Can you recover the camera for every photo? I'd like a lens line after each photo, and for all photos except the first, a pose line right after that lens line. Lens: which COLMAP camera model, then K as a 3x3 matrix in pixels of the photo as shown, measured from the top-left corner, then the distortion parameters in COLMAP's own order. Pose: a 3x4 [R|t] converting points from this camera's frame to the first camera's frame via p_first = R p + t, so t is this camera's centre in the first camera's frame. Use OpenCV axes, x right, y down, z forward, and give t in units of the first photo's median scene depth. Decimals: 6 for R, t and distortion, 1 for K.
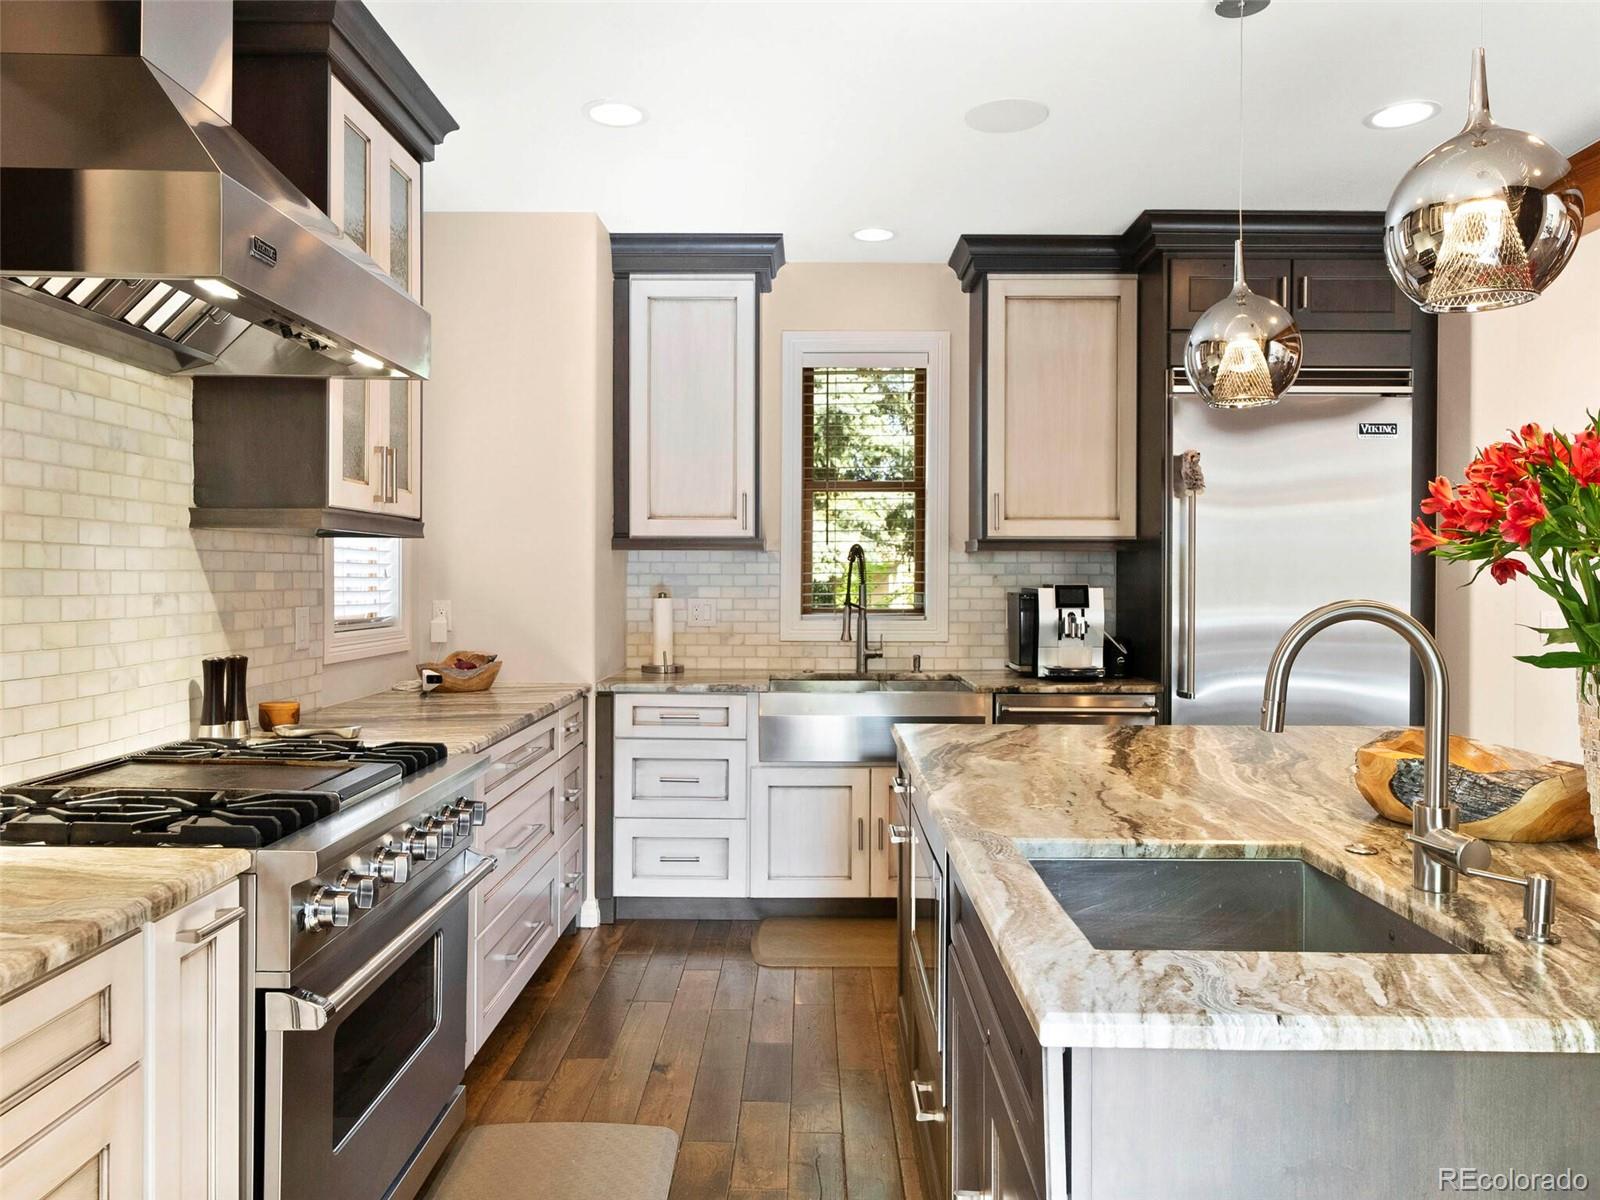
lens RADIAL K [[1127.4, 0, 803.1], [0, 1127.4, 589.4], [0, 0, 1]] dist [0.011391, -0.003519]
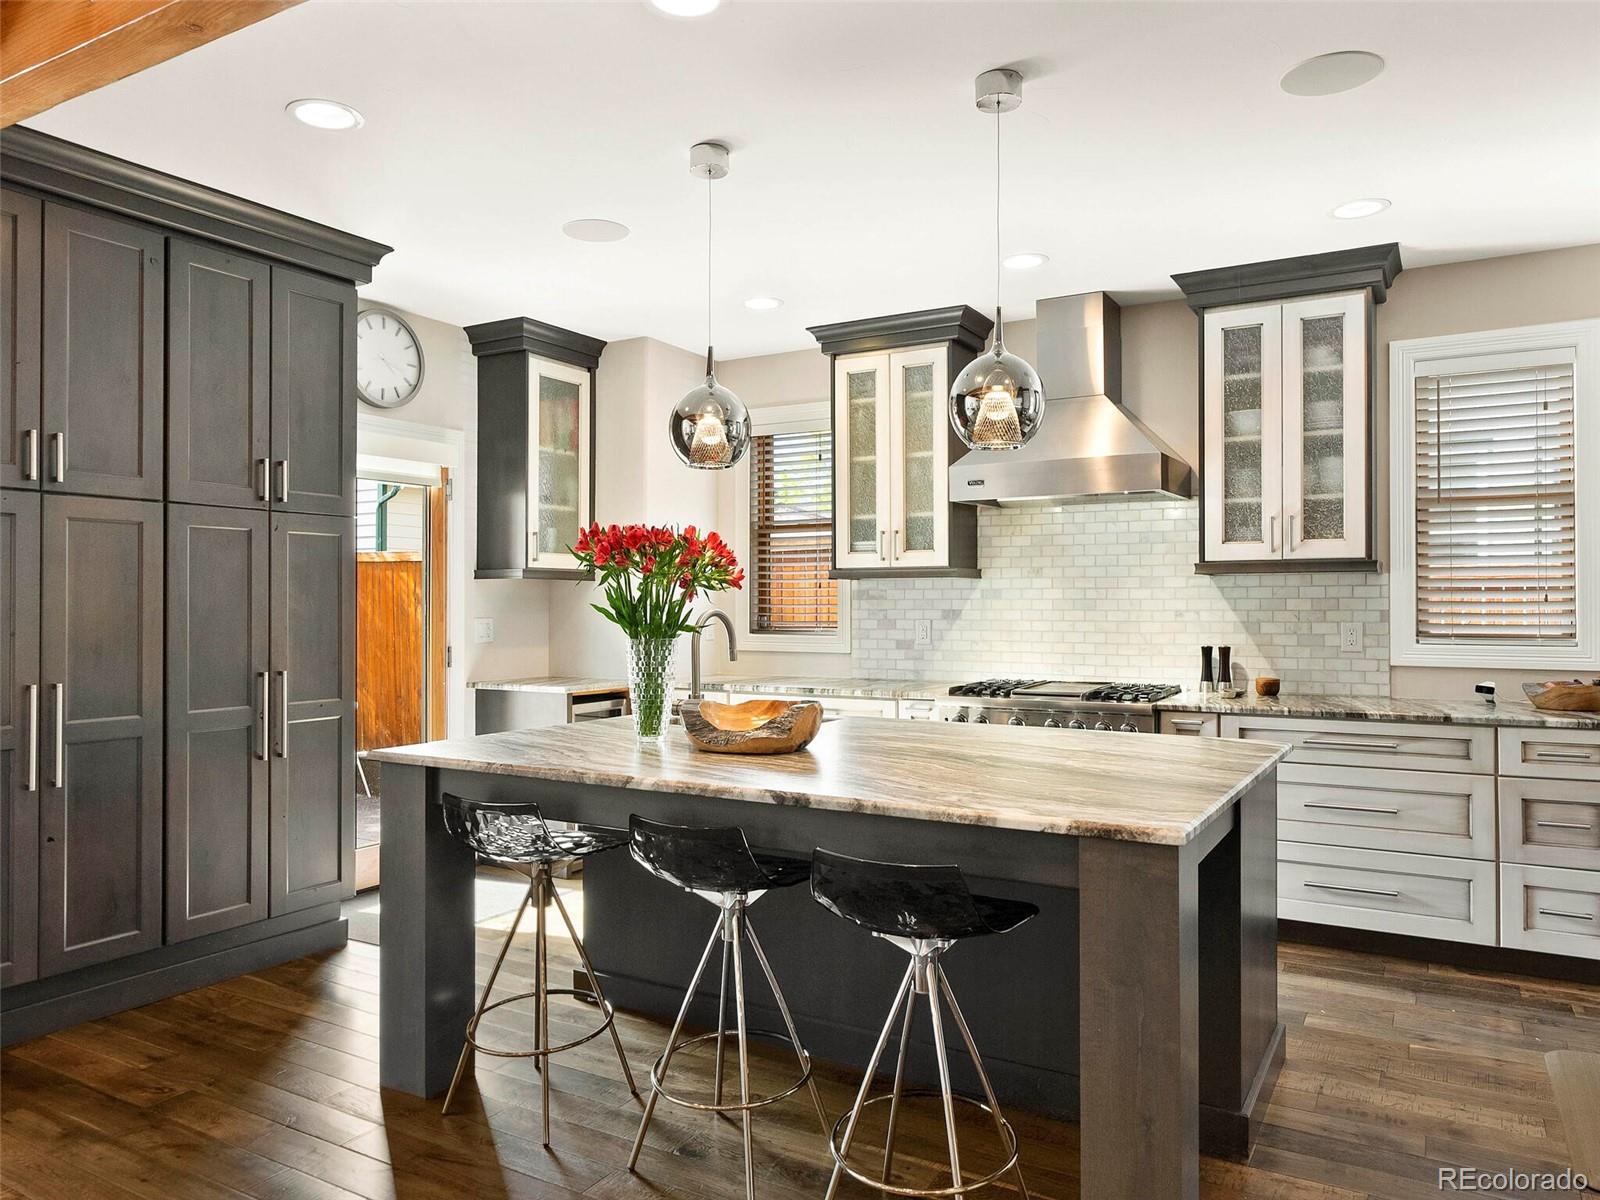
lens RADIAL K [[1127.4, 0, 792.4], [0, 1127.4, 601.1], [0, 0, 1]] dist [0.011391, -0.003519]
pose [[-0.498617, -0.006523, -0.866798, 1.239432], [-0.011006, 0.999939, -0.001195, -0.002262], [0.866752, 0.008944, -0.498659, 1.160176]]
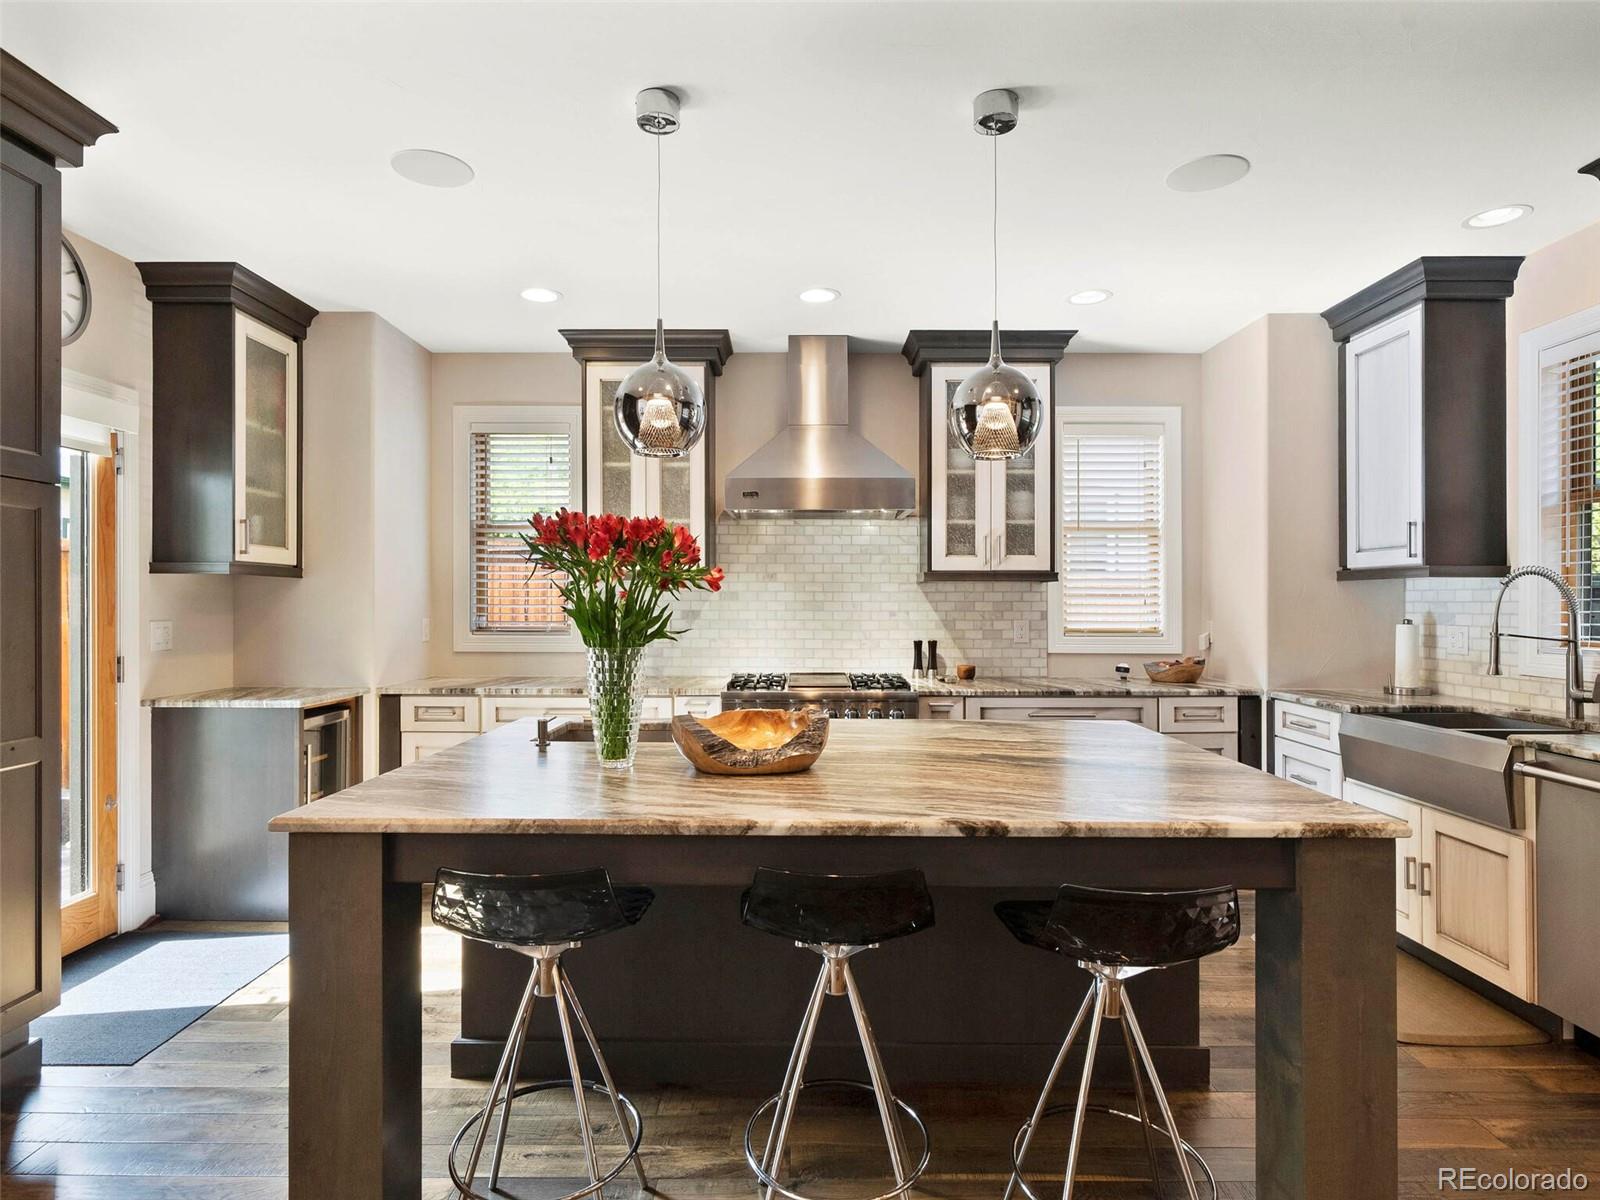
lens RADIAL K [[901.3, 0, 800.7], [0, 901.3, 606.2], [0, 0, 1]] dist [0.003985, -0.000462]
pose [[0.005790, -0.001760, -0.999982, 1.113831], [-0.013508, 0.999907, -0.001838, -0.000083], [0.999892, 0.013519, 0.005765, 0.656282]]
